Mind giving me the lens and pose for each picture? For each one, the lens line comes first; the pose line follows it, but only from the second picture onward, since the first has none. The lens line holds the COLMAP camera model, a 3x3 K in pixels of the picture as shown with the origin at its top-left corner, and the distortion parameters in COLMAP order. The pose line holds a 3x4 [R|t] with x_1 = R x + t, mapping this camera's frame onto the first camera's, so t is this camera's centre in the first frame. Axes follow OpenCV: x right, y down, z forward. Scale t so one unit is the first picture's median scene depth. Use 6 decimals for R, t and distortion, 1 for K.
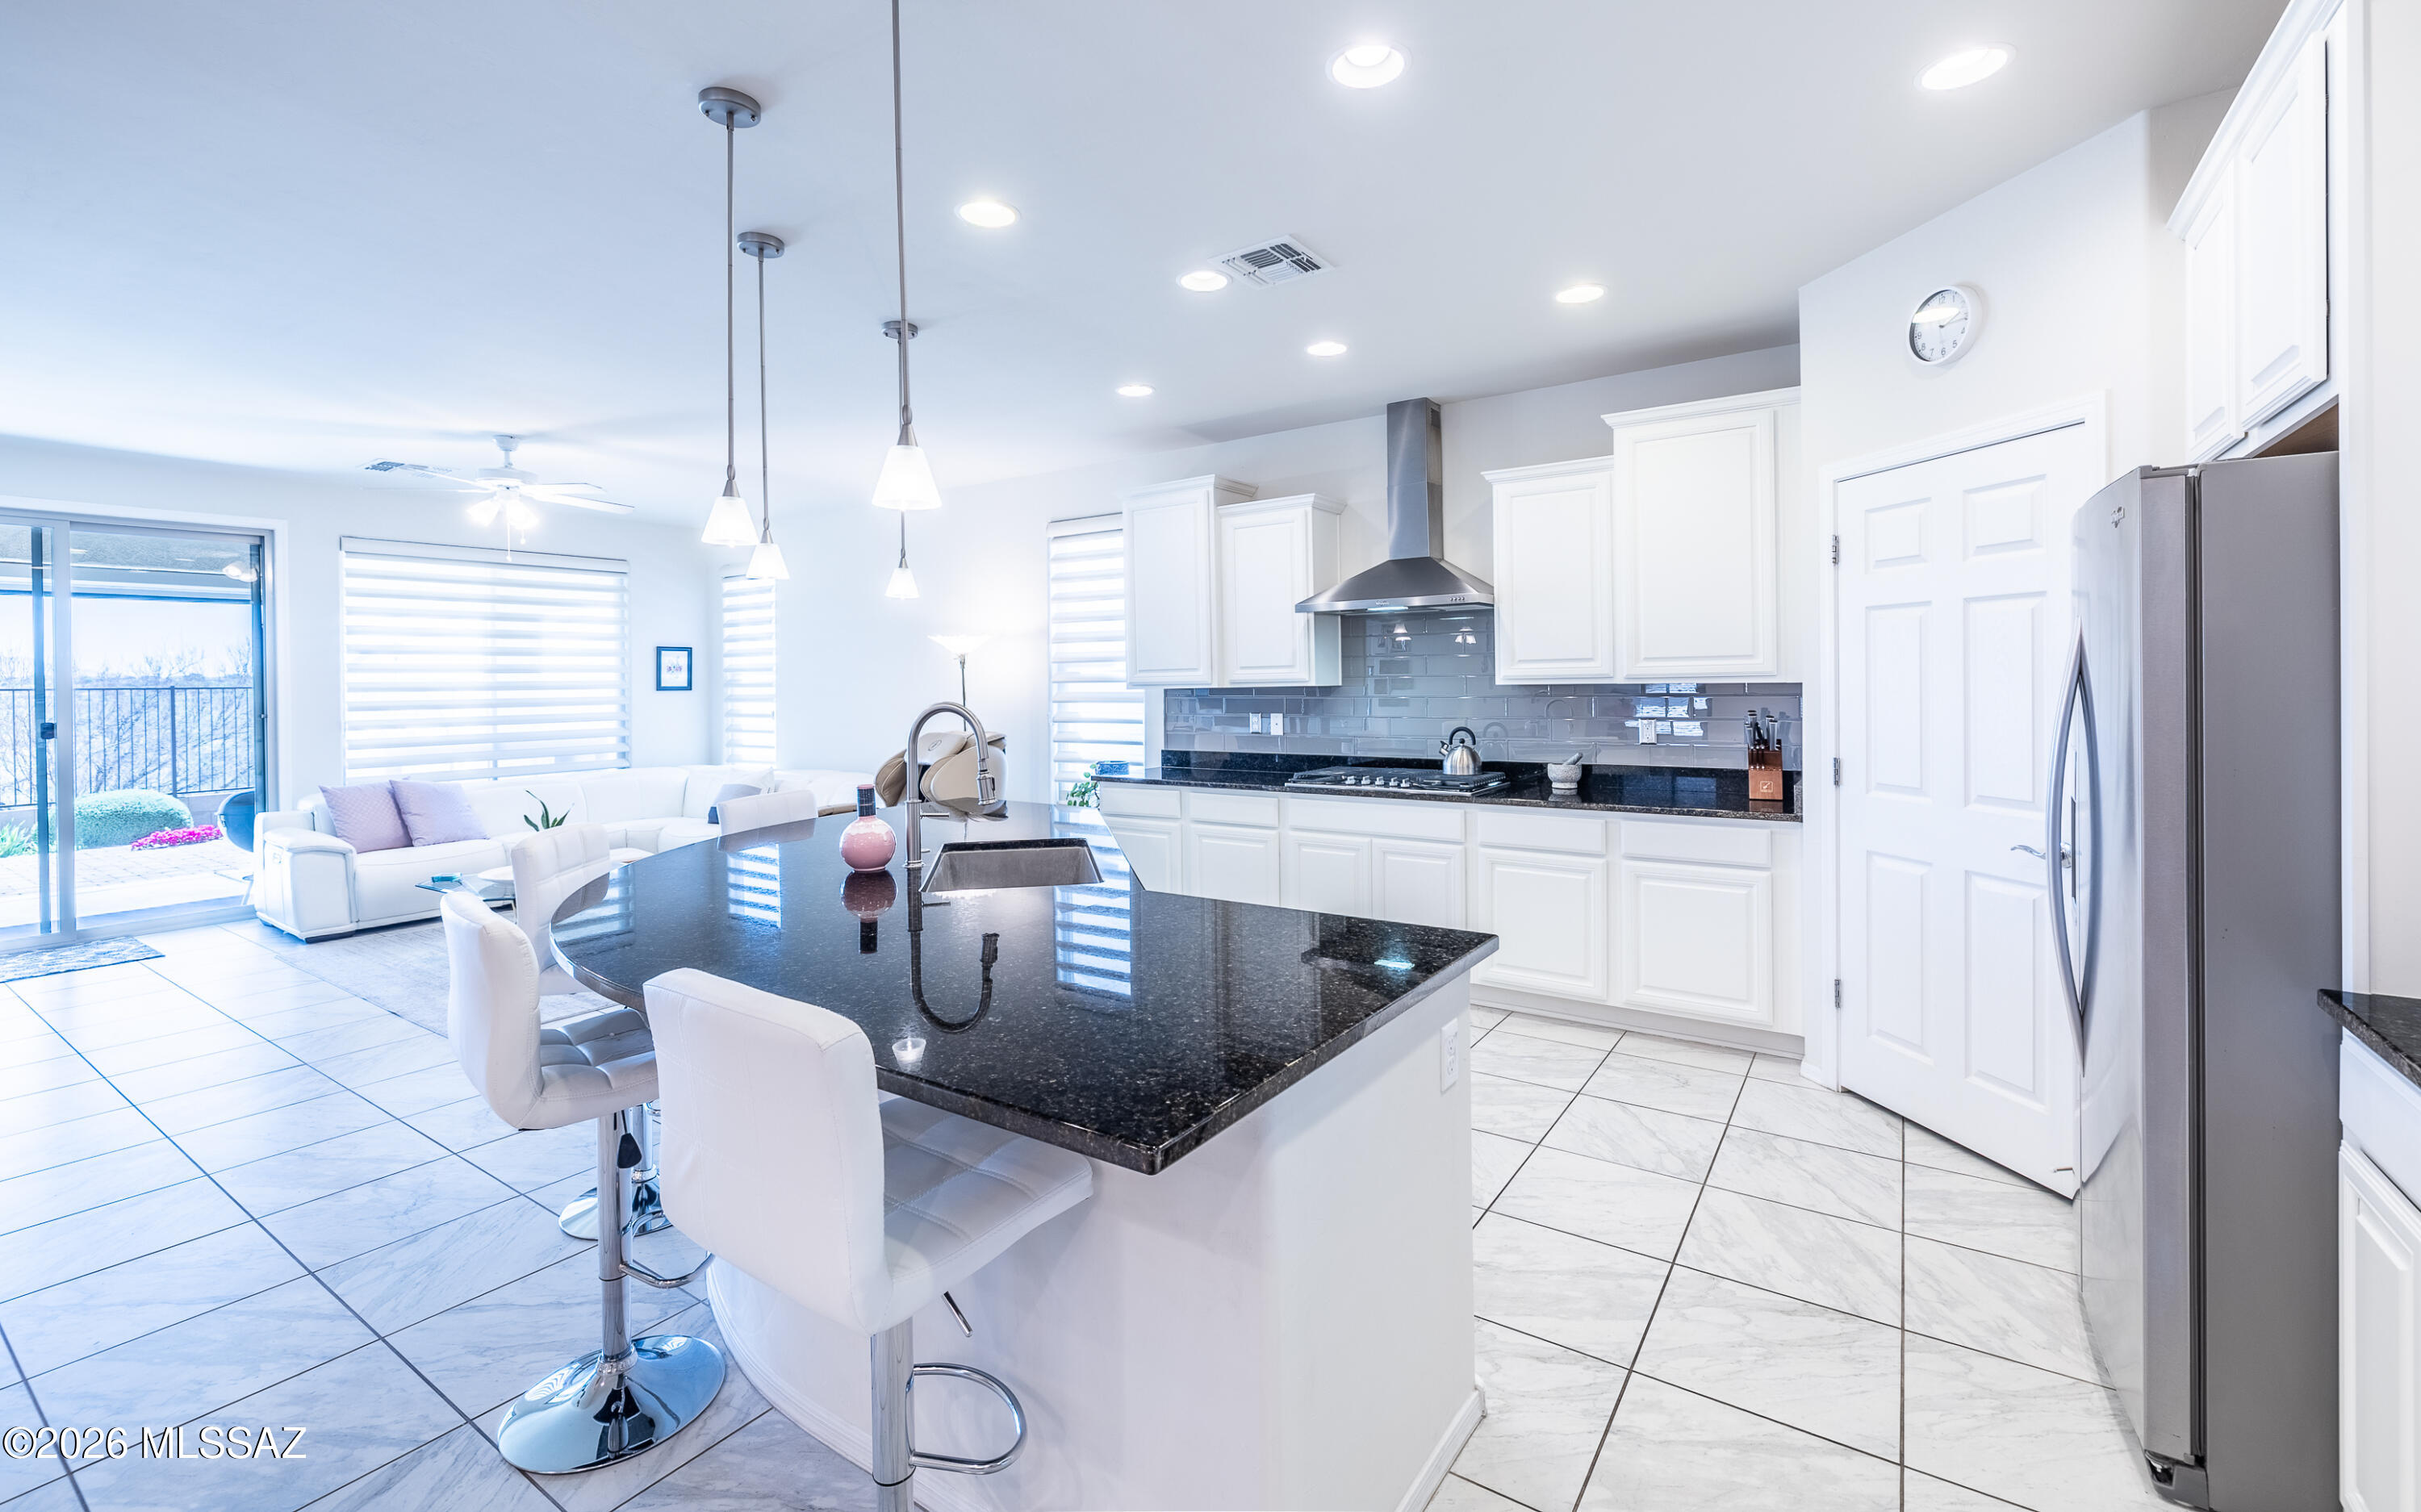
lens RADIAL K [[1019.9, 0, 1215.6], [0, 1019.9, 690.5], [0, 0, 1]] dist [-0.001165, -0.000593]
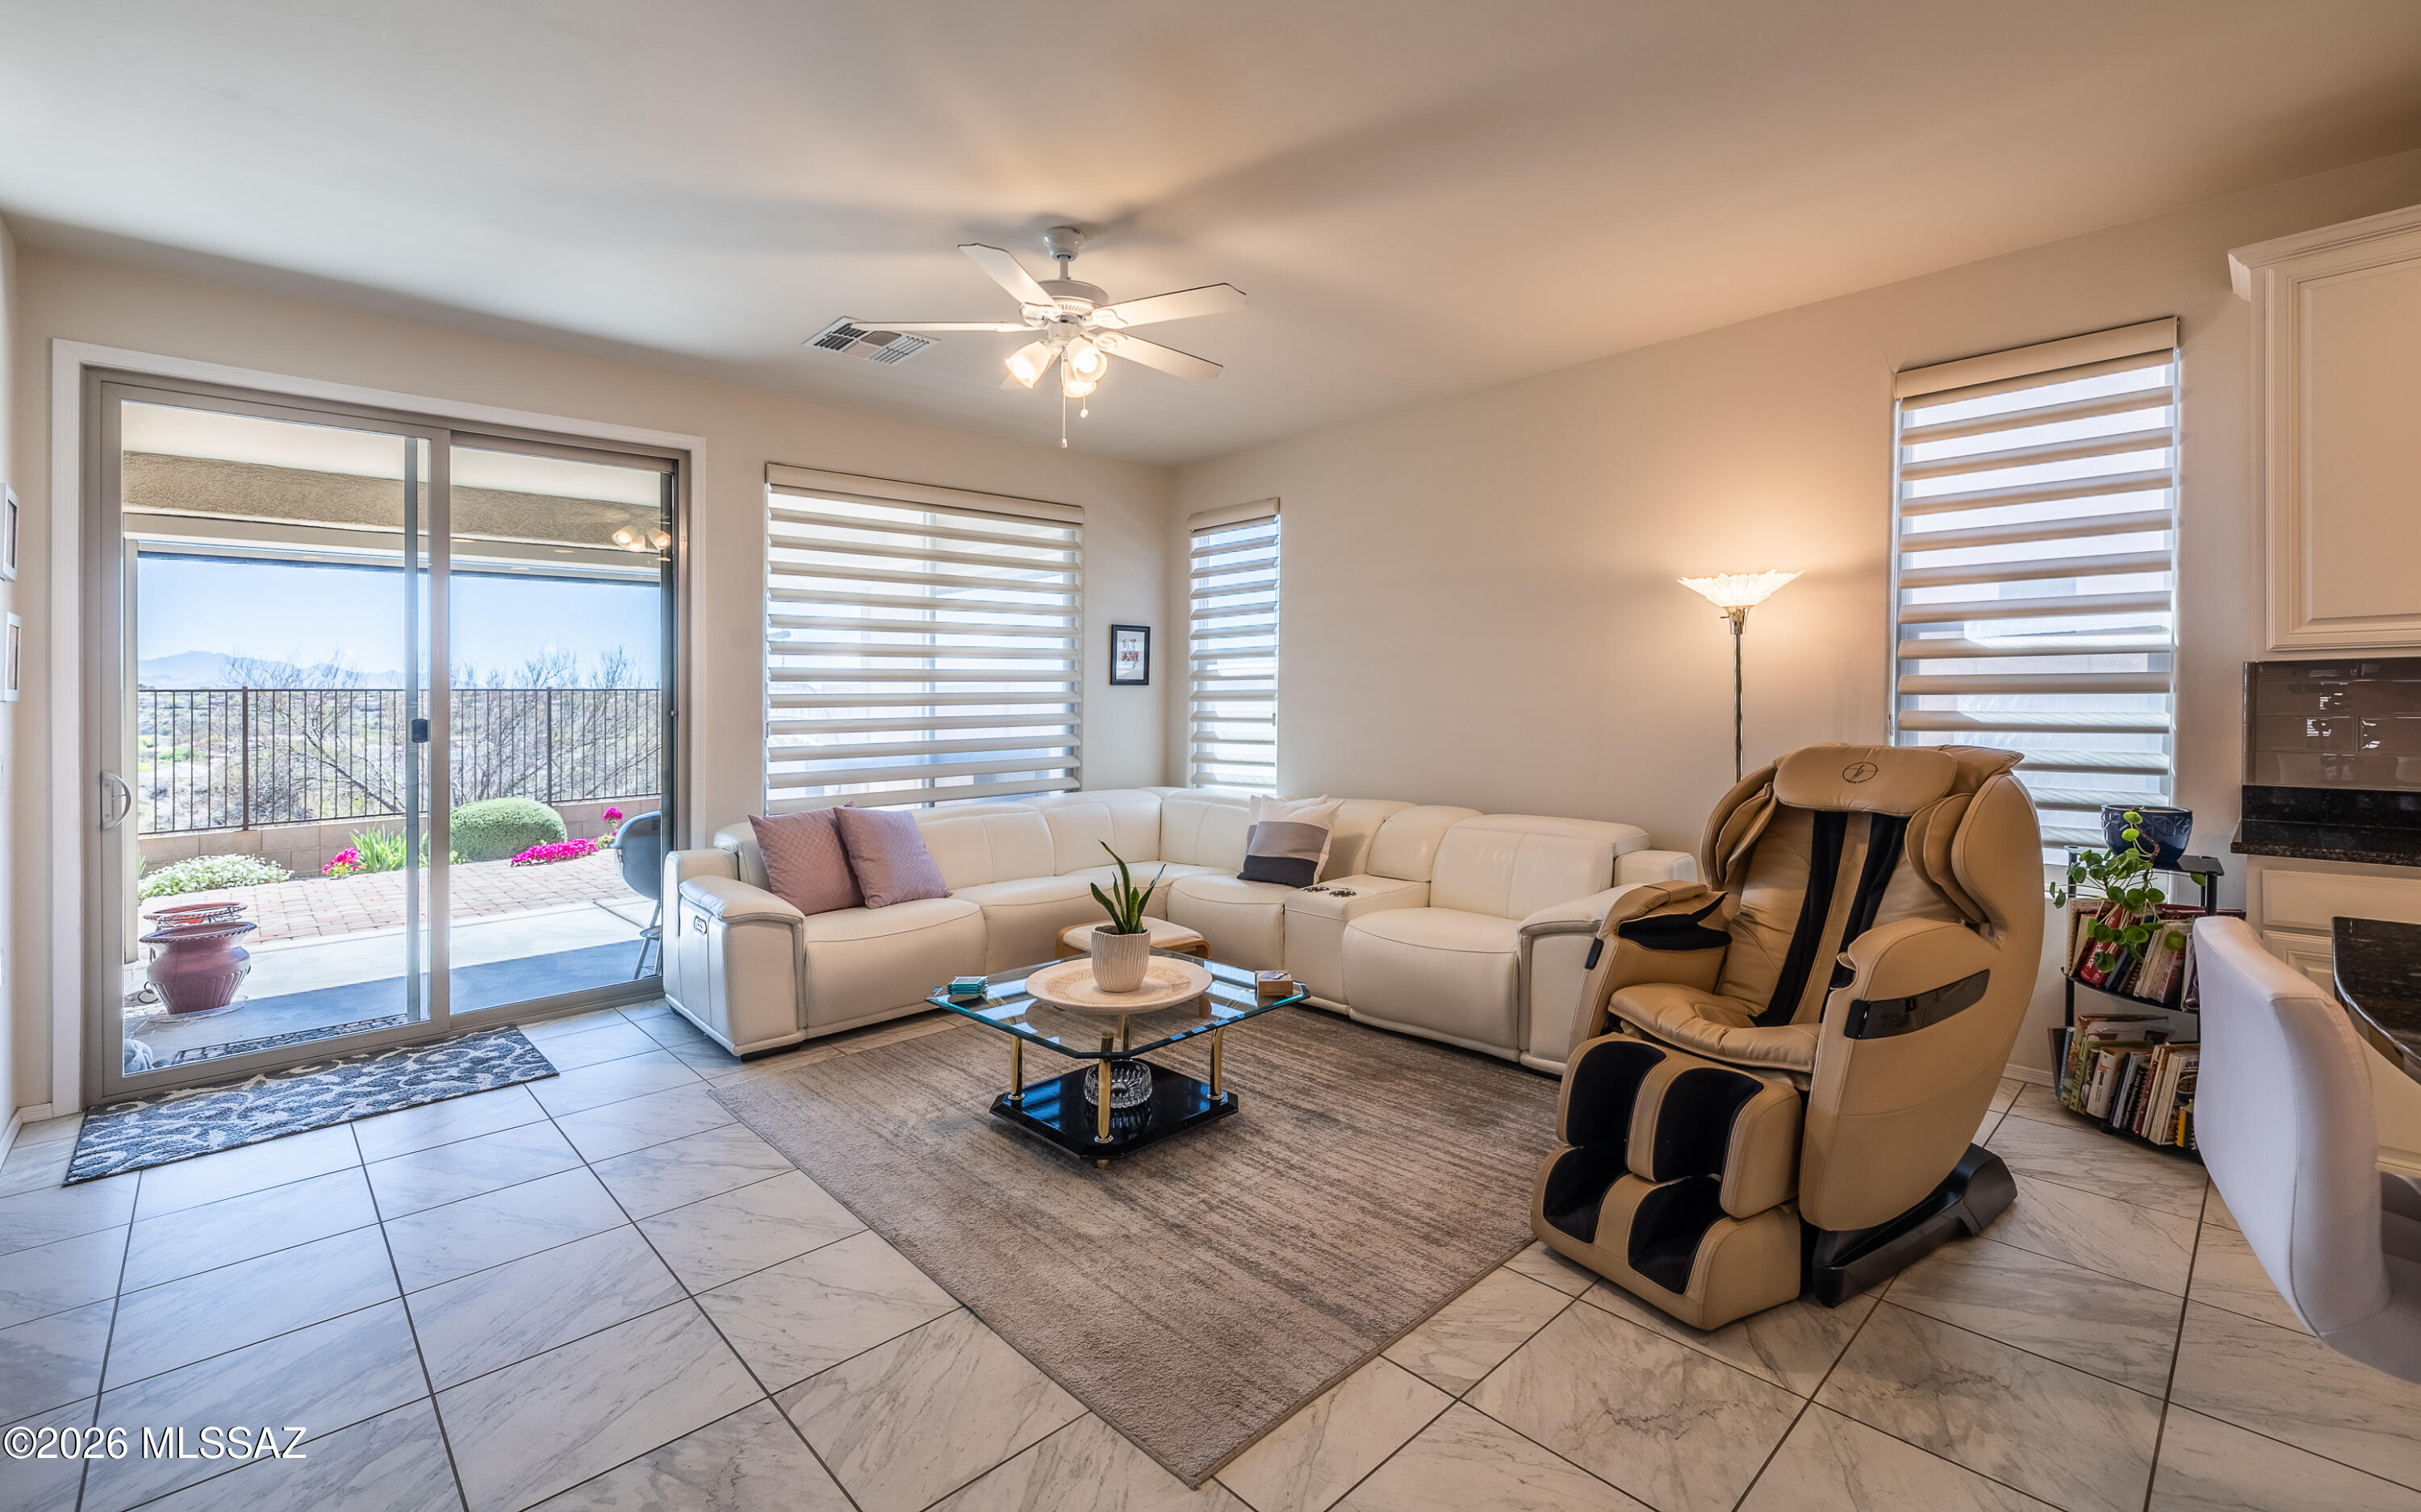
lens RADIAL K [[1033.3, 0, 1220.6], [0, 1033.3, 686.8], [0, 0, 1]] dist [-0.002023, -0.000479]
pose [[0.977366, -0.000966, -0.211553, -0.404952], [-0.002646, 0.999856, -0.016791, 0.017884], [0.211539, 0.016970, 0.977222, 0.372189]]
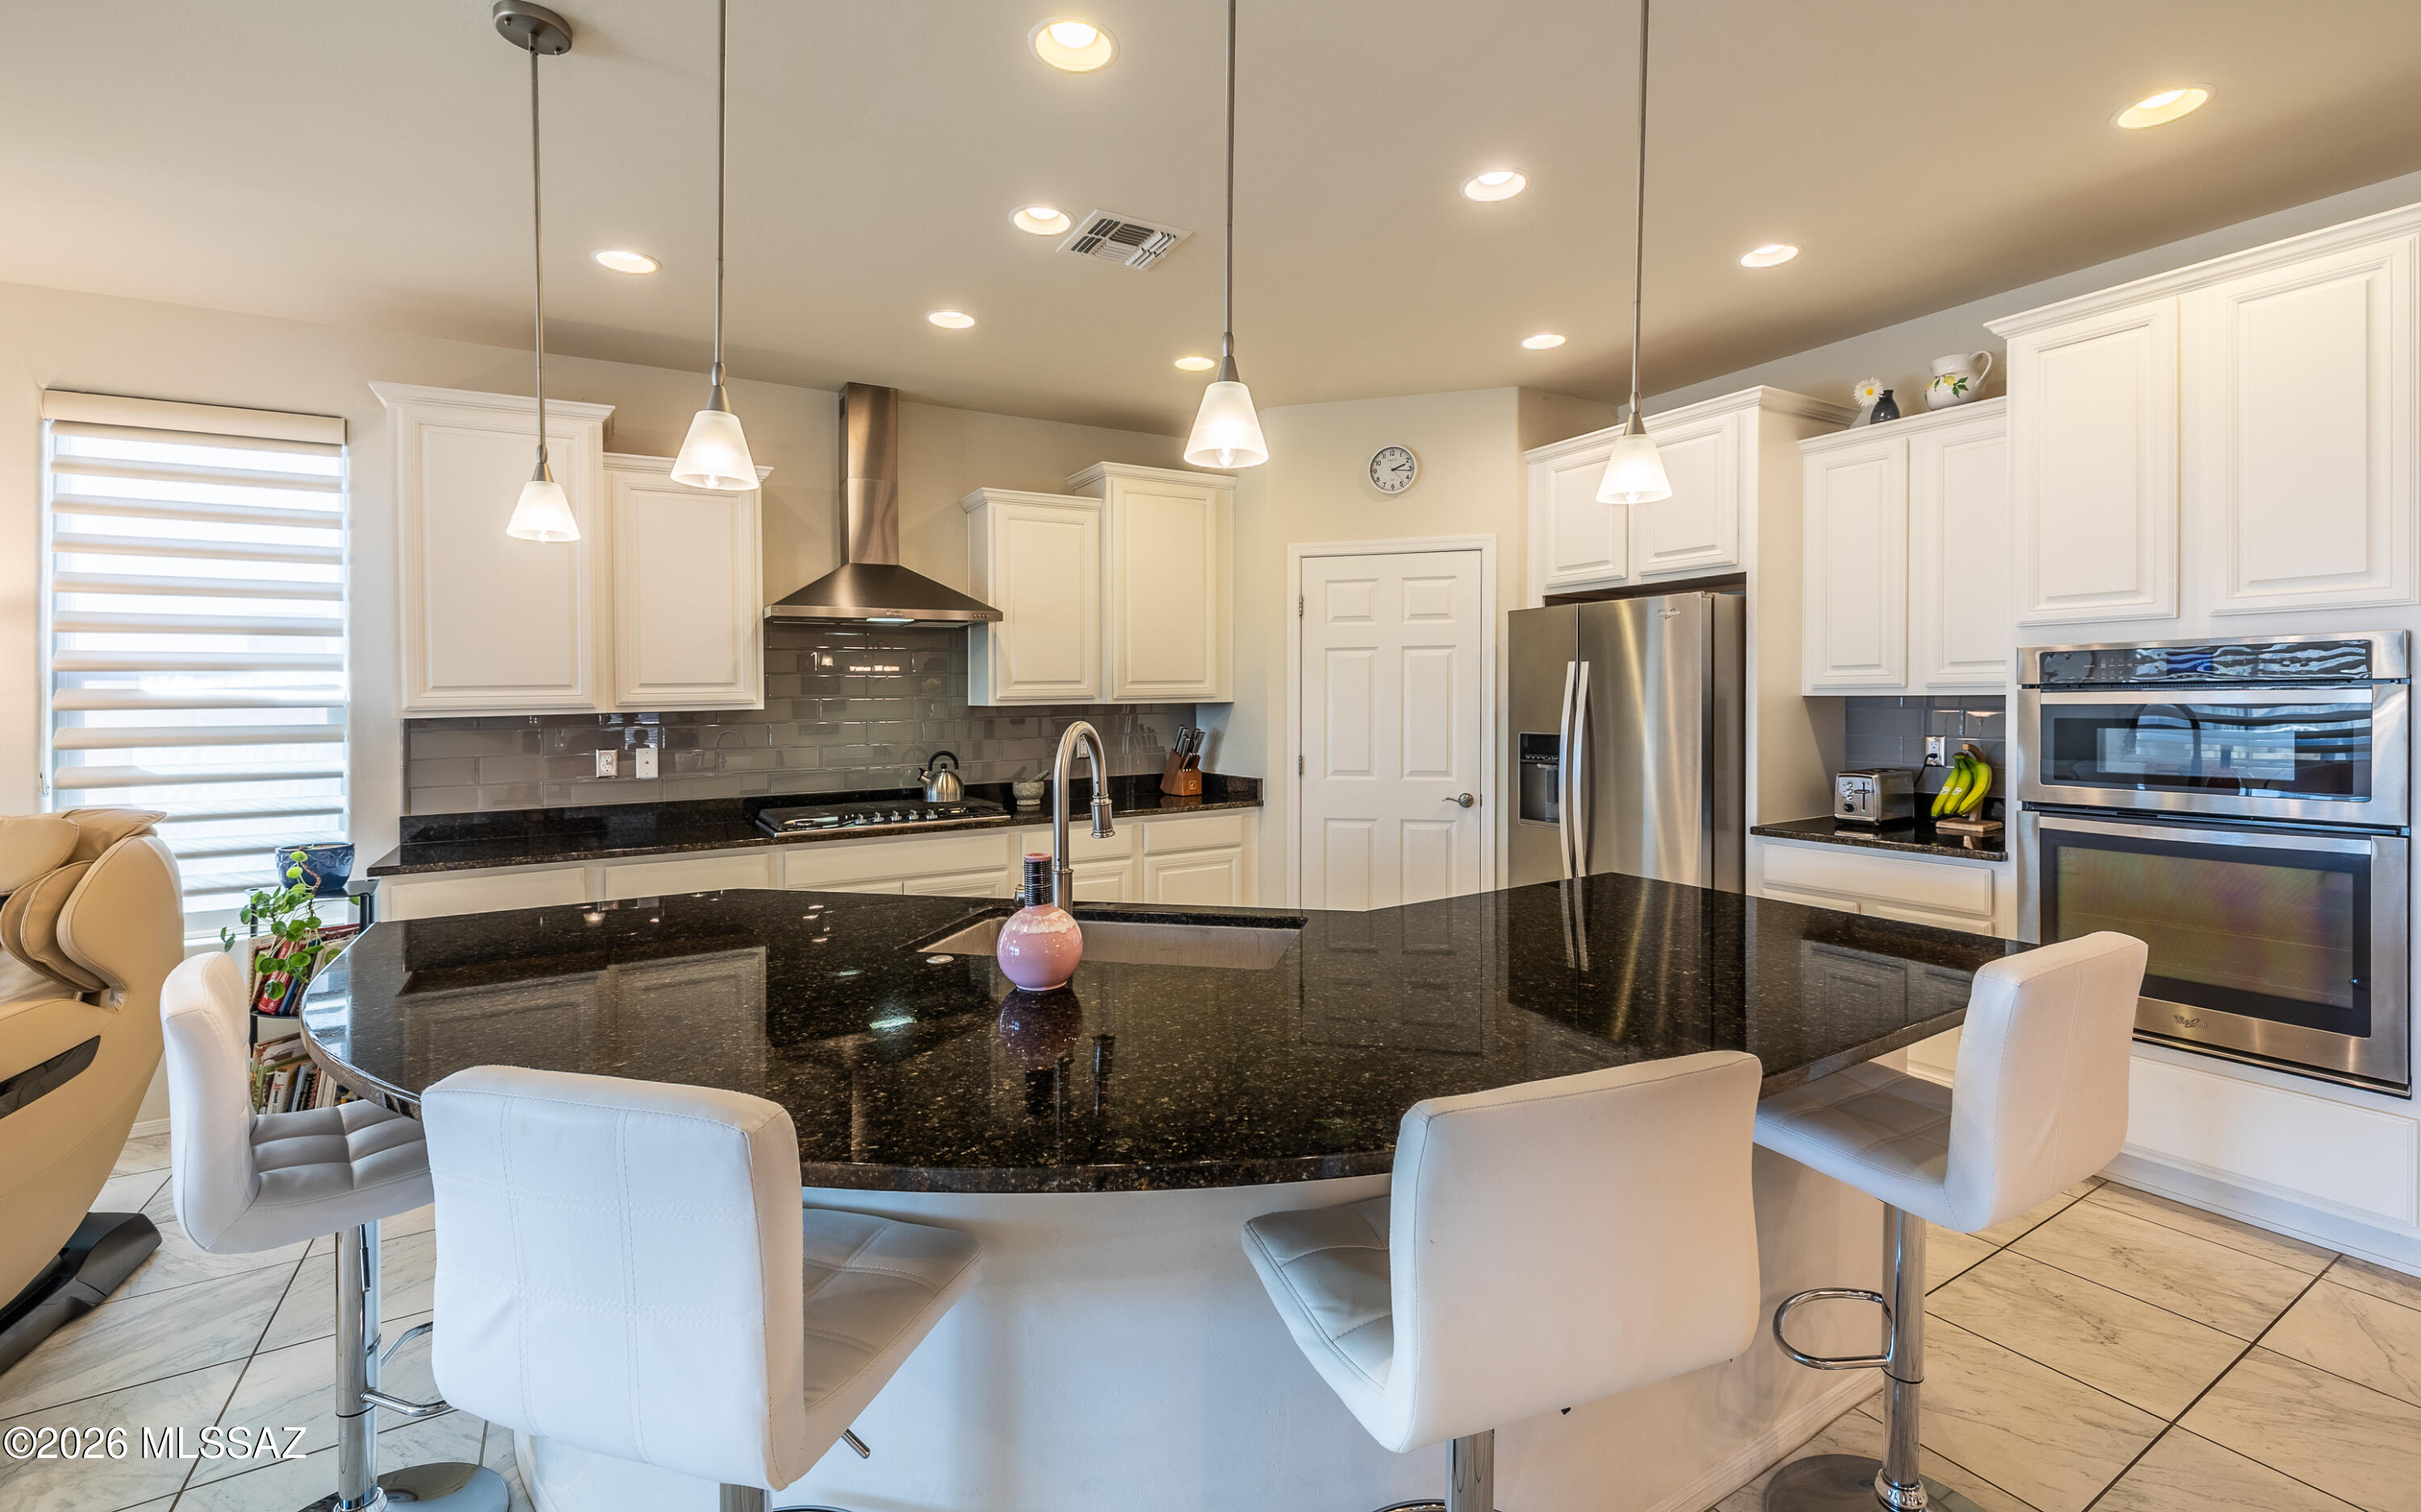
lens RADIAL K [[1031.4, 0, 1219.6], [0, 1031.4, 717.2], [0, 0, 1]] dist [0.000100, -0.000666]
pose [[0.421227, -0.013422, 0.906856, -0.379372], [0.016141, 0.999843, 0.007301, 0.001037], [-0.906812, 0.011563, 0.421378, 0.269775]]
